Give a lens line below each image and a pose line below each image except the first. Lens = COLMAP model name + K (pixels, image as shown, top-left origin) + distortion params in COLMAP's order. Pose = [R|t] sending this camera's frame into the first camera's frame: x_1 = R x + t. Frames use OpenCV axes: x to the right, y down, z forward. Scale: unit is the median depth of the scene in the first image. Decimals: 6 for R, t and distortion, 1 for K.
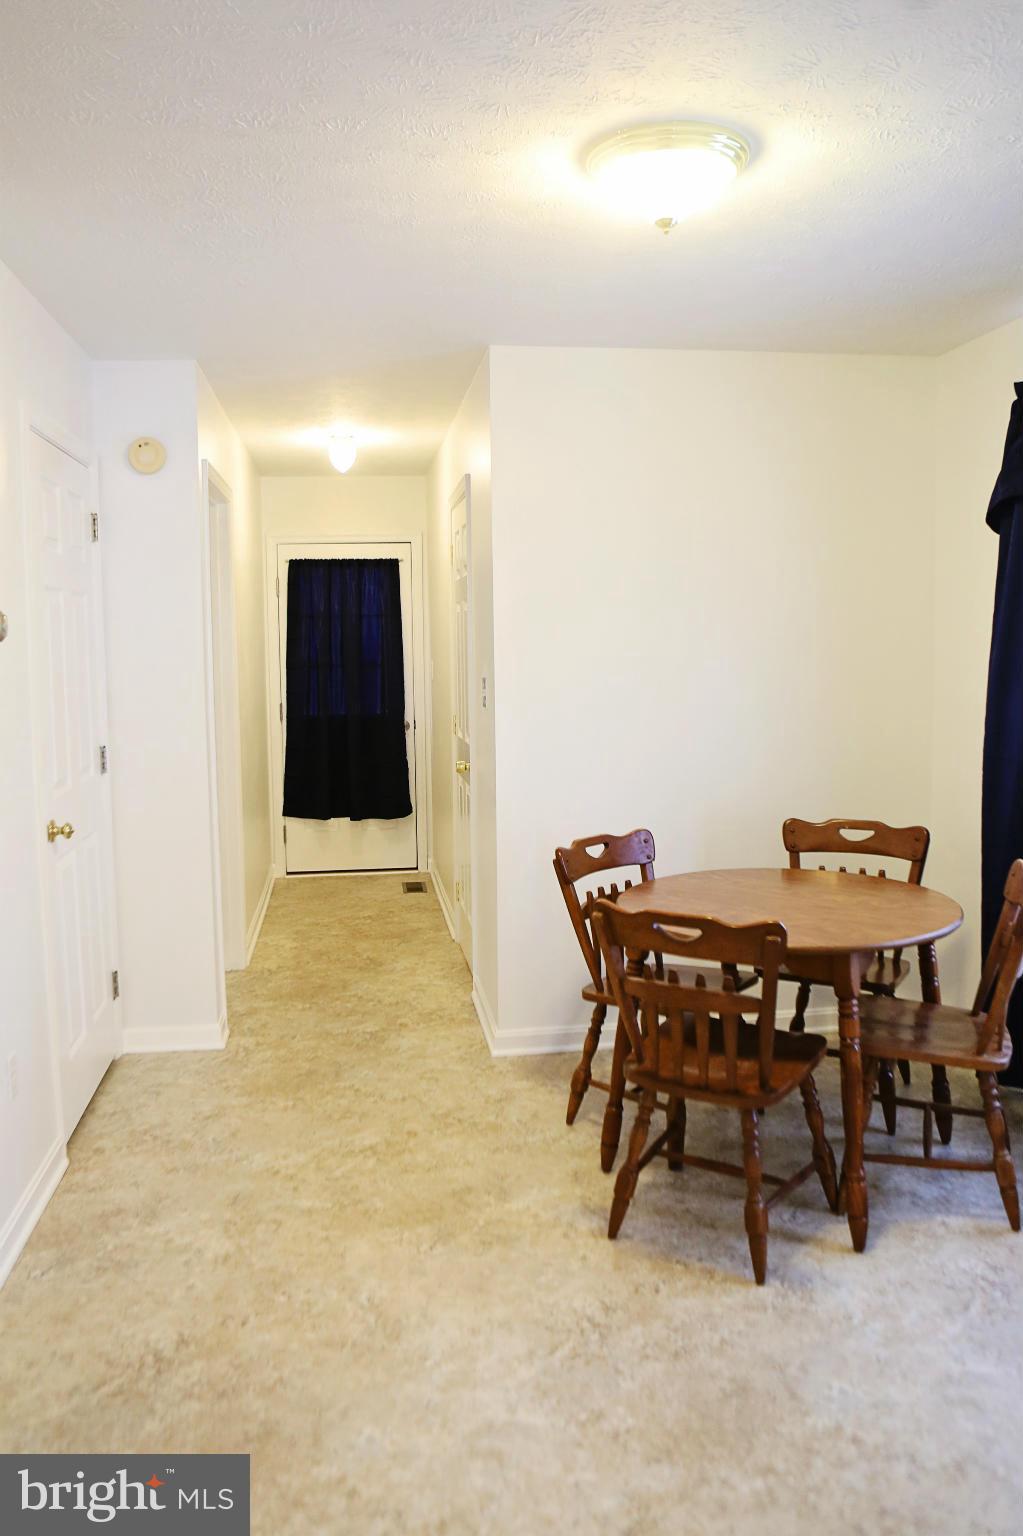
lens RADIAL K [[1172.6, 0, 511.5], [0, 1172.6, 725.4], [0, 0, 1]] dist [-0.070796, 0.101525]
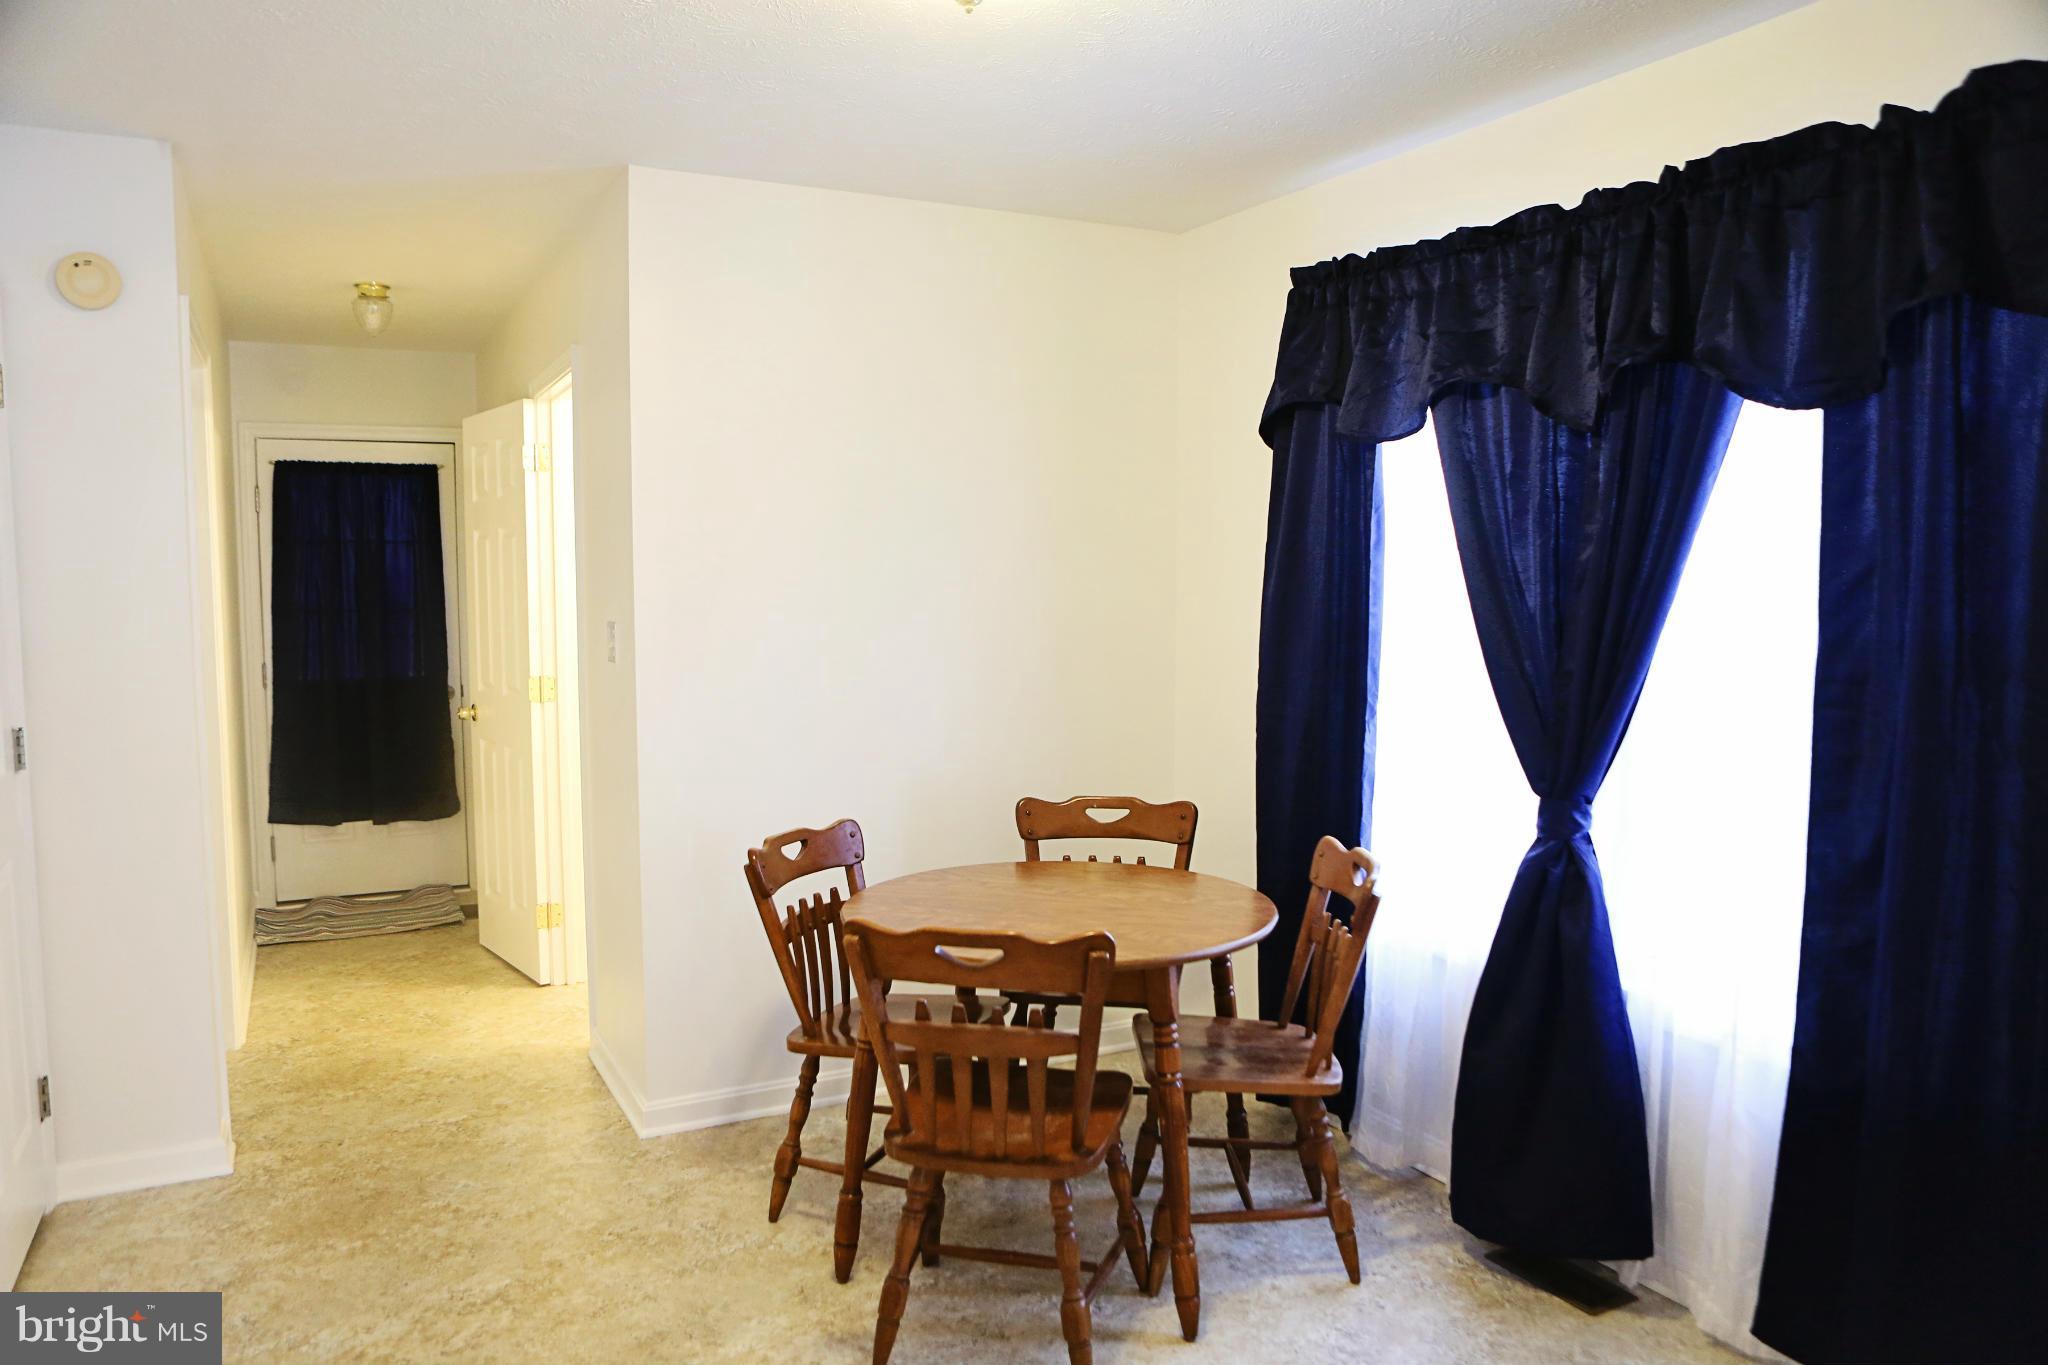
lens RADIAL K [[1432.0, 0, 1024.0], [0, 1432.0, 682.5], [0, 0, 1]] dist [-0.061042, 0.067959]
pose [[0.945520, -0.014687, 0.325232, -0.089097], [0.016107, 0.999869, -0.001675, 0.003166], [-0.325164, 0.006822, 0.945633, 0.090618]]
